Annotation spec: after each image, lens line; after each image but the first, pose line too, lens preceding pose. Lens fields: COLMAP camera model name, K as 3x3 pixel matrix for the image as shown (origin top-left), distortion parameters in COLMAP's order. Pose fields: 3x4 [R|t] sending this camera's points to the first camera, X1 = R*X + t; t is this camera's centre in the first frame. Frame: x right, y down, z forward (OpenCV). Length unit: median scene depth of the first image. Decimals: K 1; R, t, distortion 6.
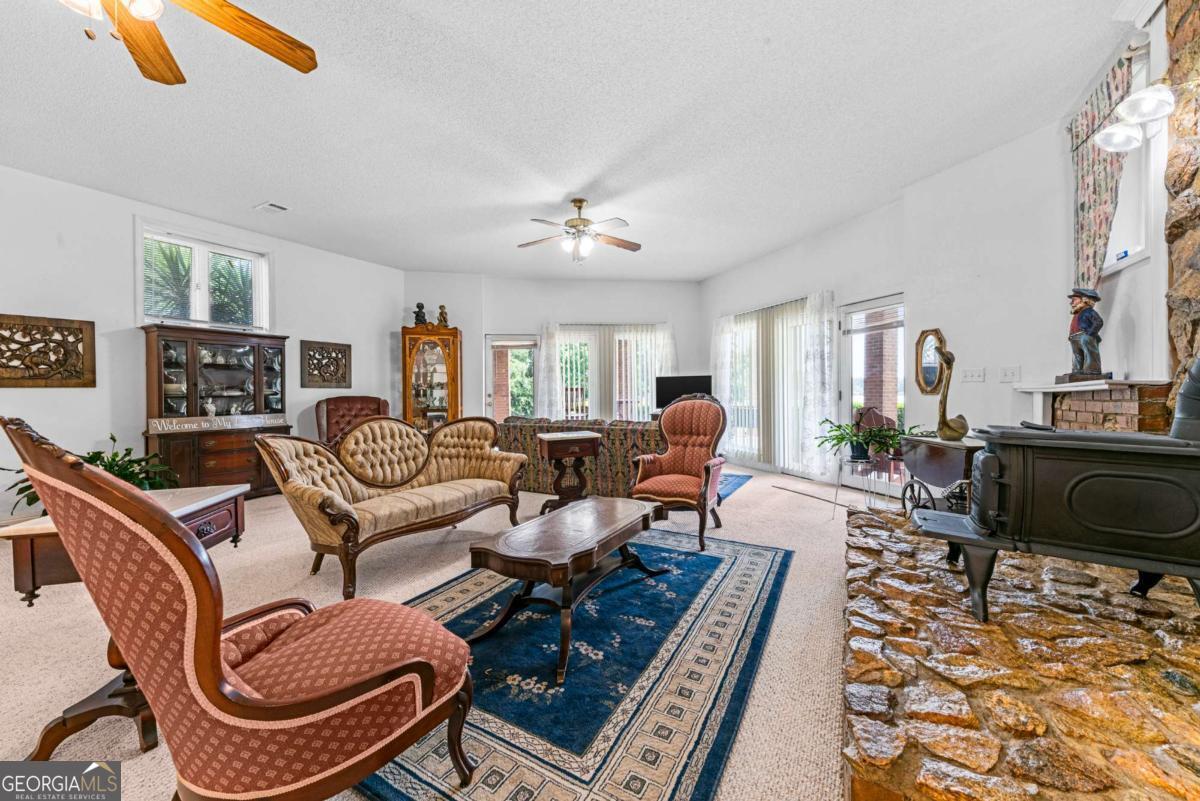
lens RADIAL K [[425.0, 0, 612.0], [0, 425.0, 399.0], [0, 0, 1]] dist [0.000838, 0.000040]
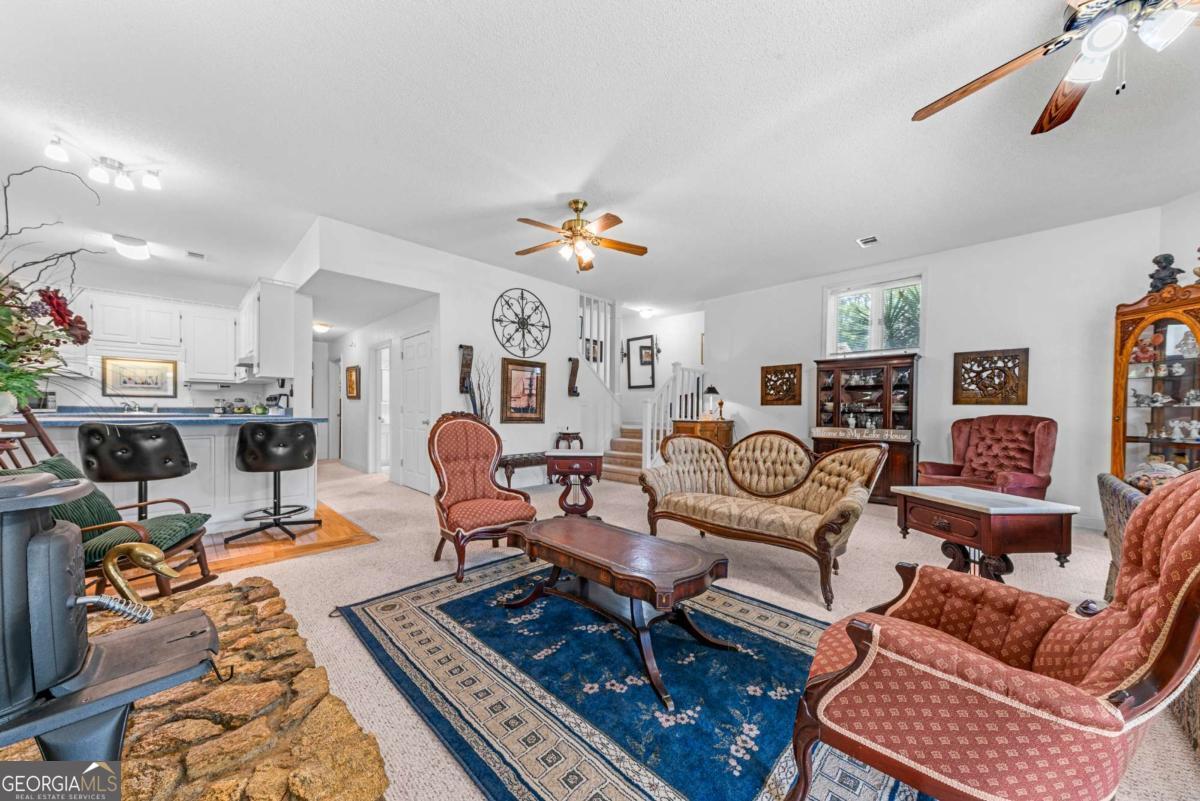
lens RADIAL K [[408.9, 0, 601.2], [0, 408.9, 414.2], [0, 0, 1]] dist [0.011281, 0.000033]
pose [[-0.257654, 0.017276, -0.966083, 0.434359], [-0.024064, 0.999415, 0.024290, -0.011901], [0.965938, 0.029506, -0.257087, 0.641833]]
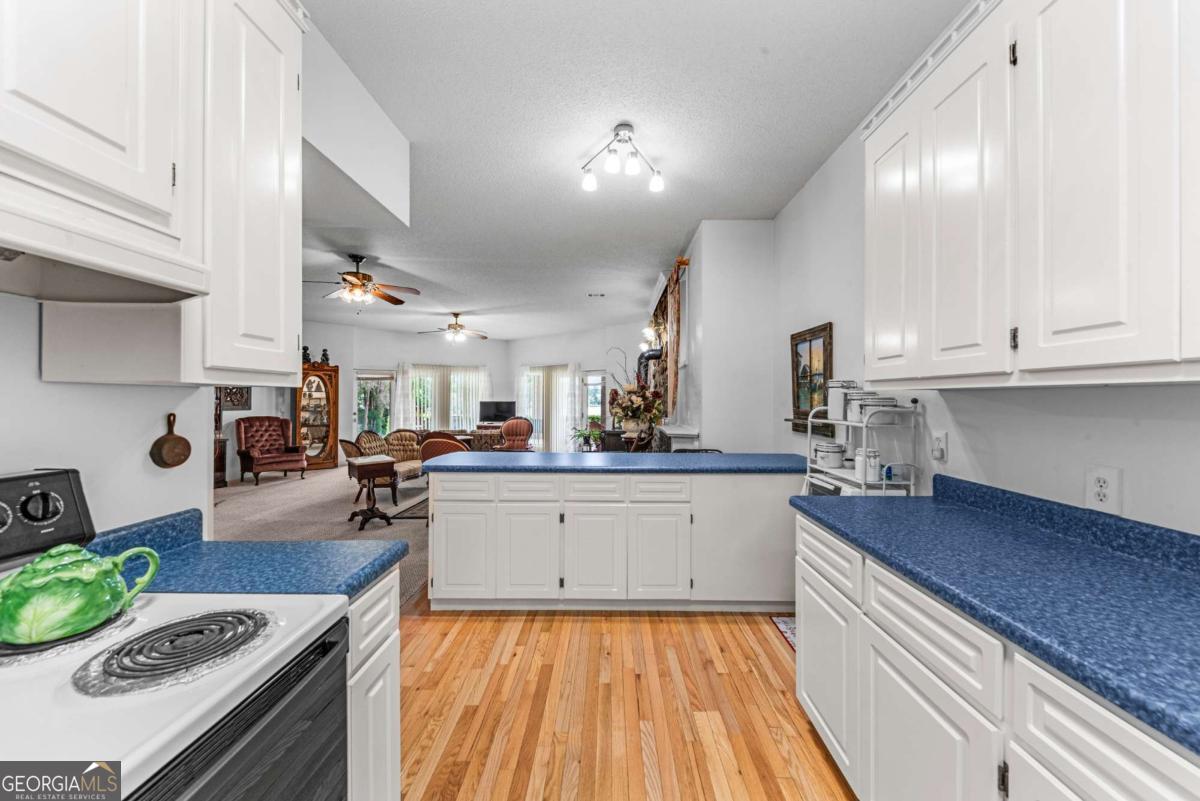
lens RADIAL K [[425.0, 0, 612.0], [0, 425.0, 399.0], [0, 0, 1]] dist [0.000838, 0.000040]
pose [[0.869577, 0.014689, 0.493579, -0.413248], [-0.005105, 0.999771, -0.020760, -0.053945], [-0.493771, 0.015533, 0.869453, -0.999520]]
